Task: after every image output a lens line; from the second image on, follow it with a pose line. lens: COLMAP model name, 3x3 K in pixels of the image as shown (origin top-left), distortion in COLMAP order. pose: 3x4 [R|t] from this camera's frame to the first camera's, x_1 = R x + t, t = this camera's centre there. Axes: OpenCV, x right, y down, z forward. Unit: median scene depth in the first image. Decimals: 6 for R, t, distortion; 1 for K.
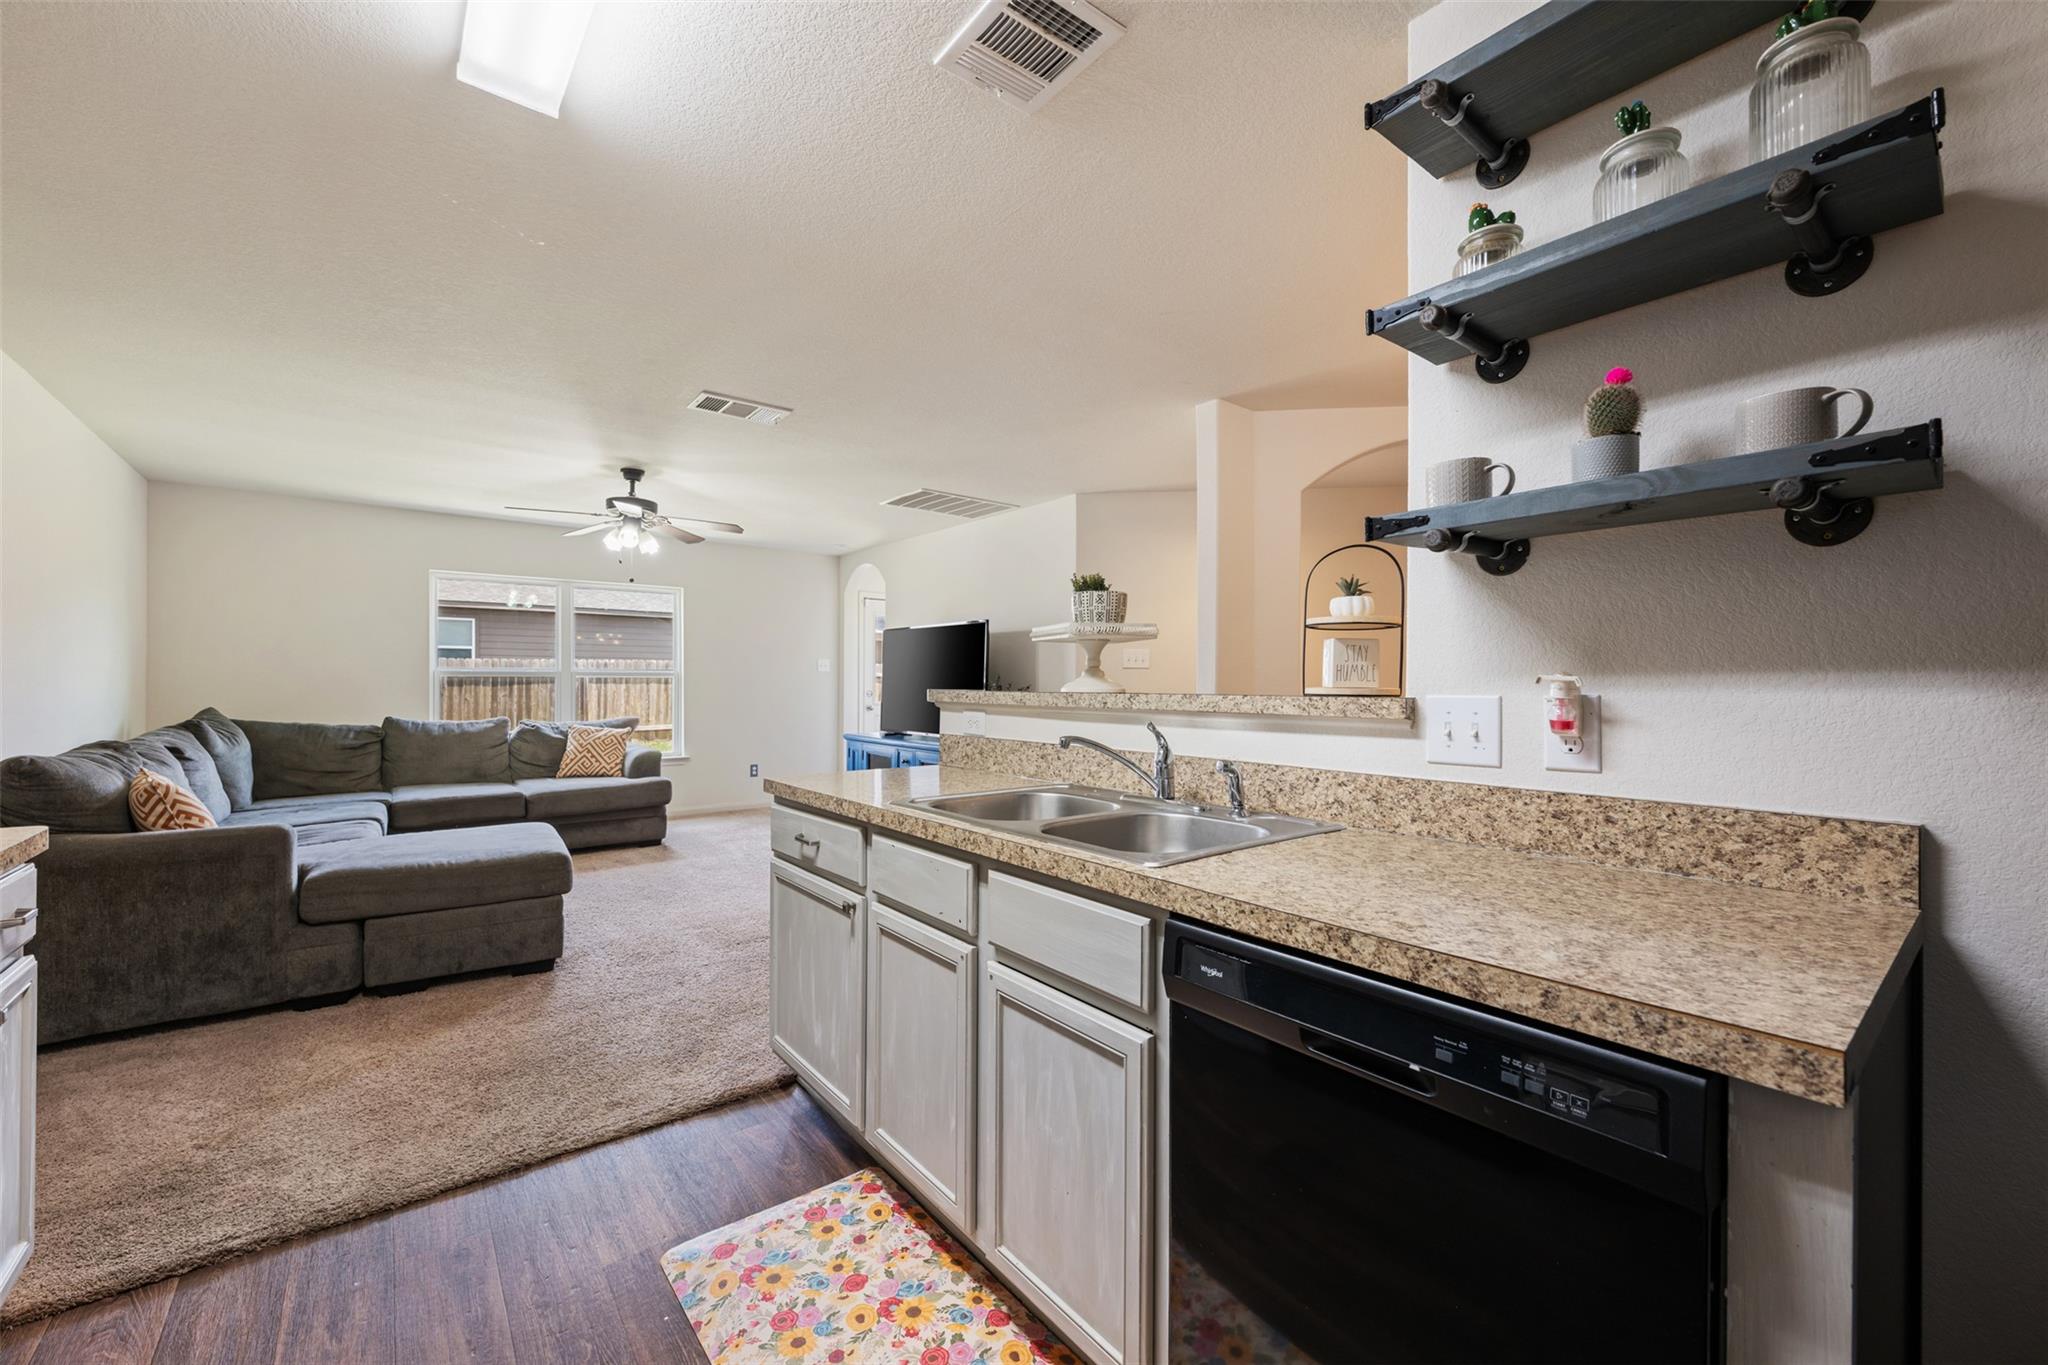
lens RADIAL K [[807.0, 0, 1024.0], [0, 807.0, 682.5], [0, 0, 1]] dist [-0.000987, 0.000095]
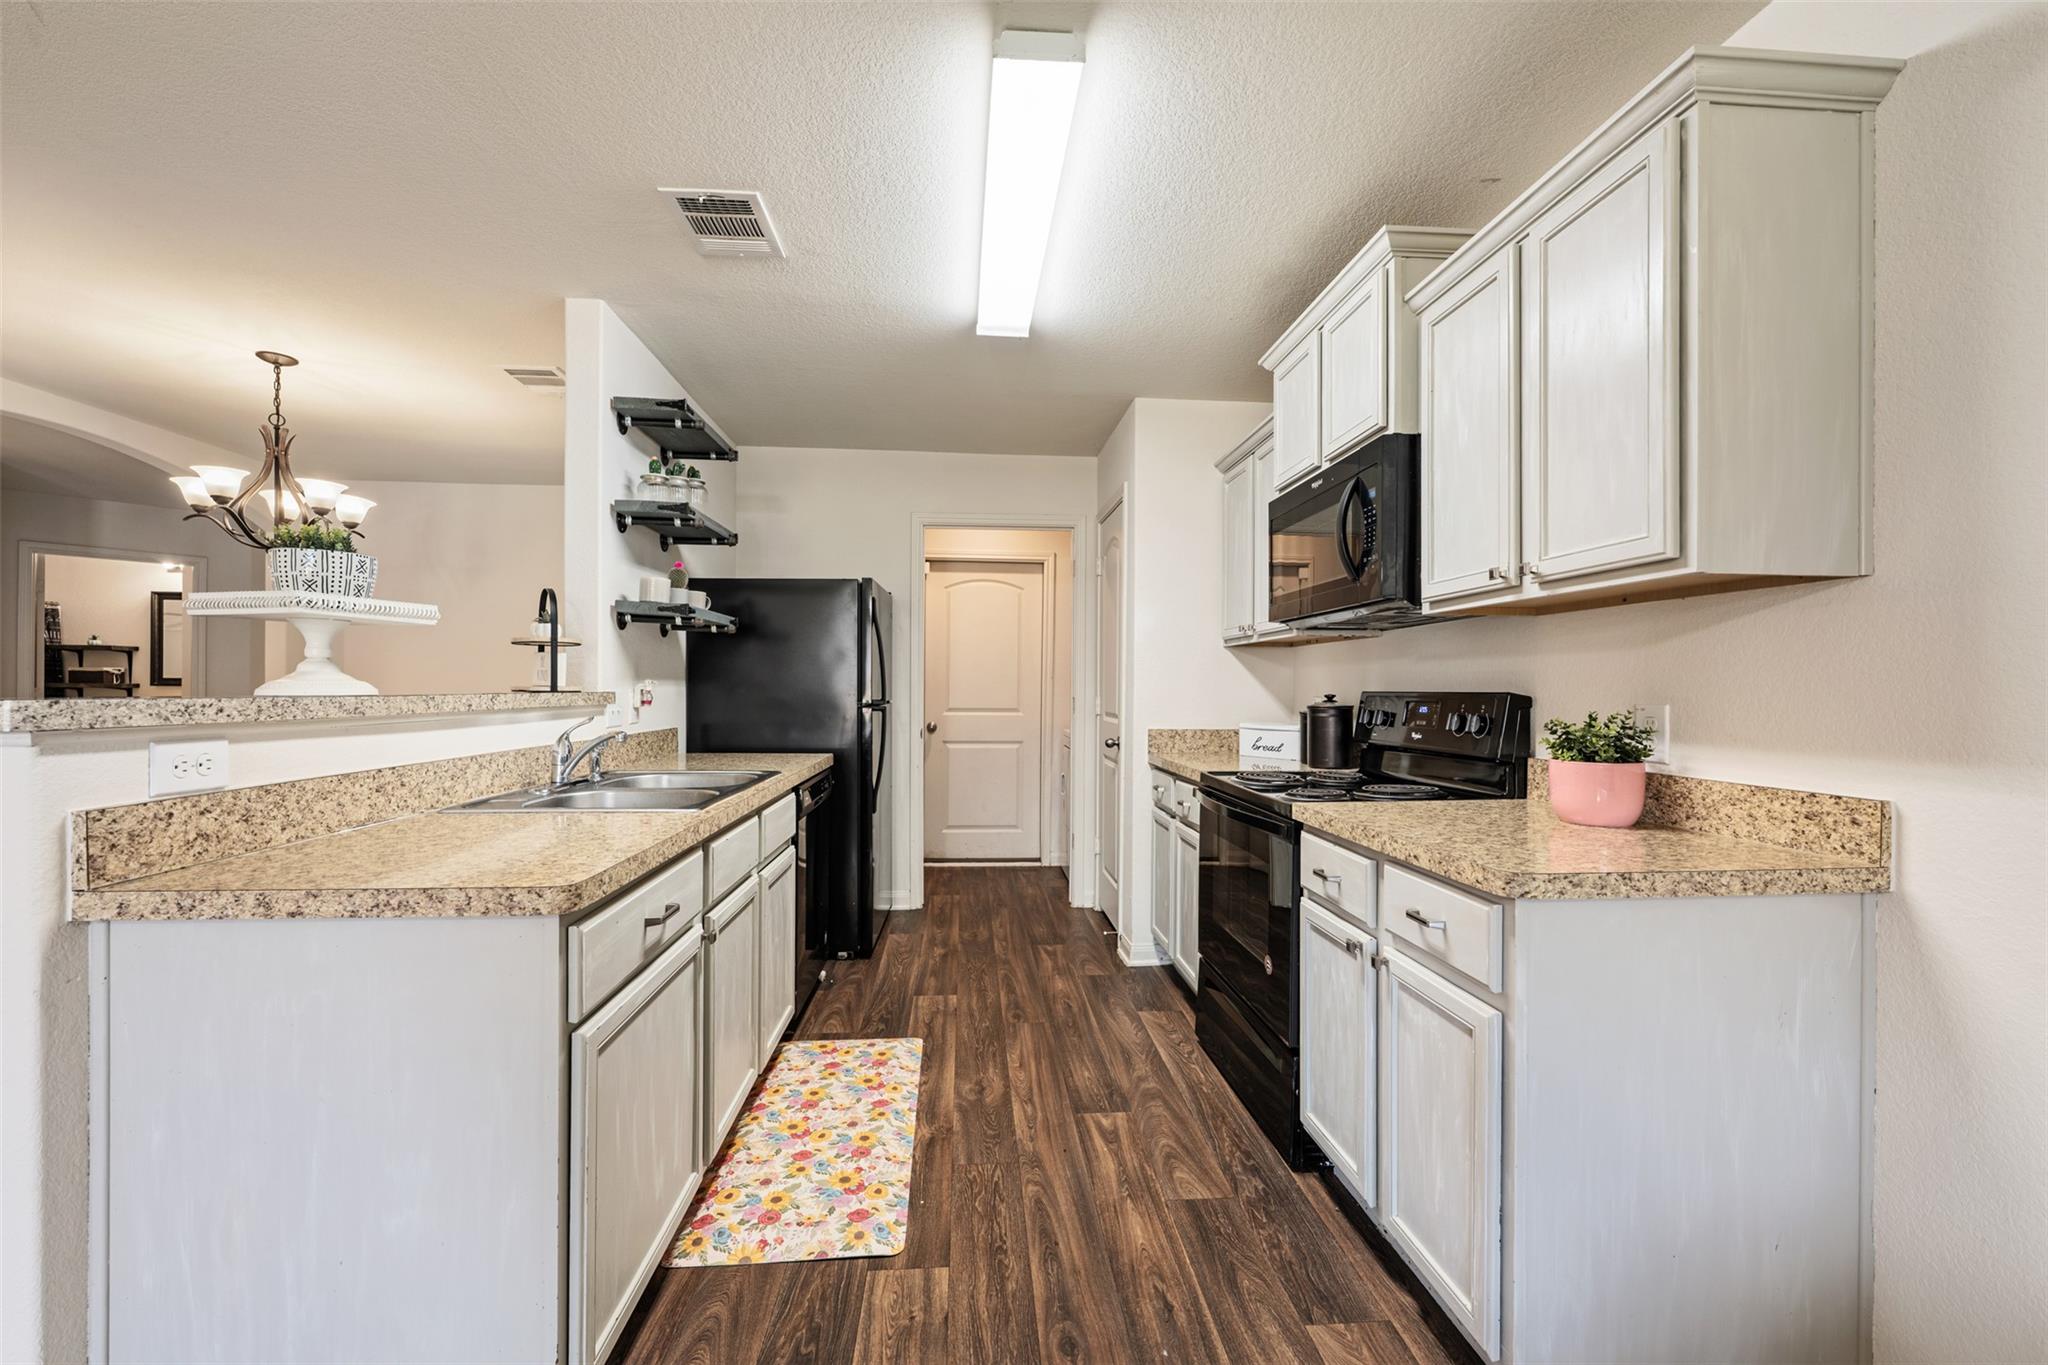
lens RADIAL K [[807.0, 0, 1024.0], [0, 807.0, 682.5], [0, 0, 1]] dist [-0.000987, 0.000095]
pose [[-0.829790, -0.002371, 0.558071, -0.672362], [-0.006582, 0.999963, -0.005540, -0.003524], [-0.558037, -0.008270, -0.829775, 1.114923]]
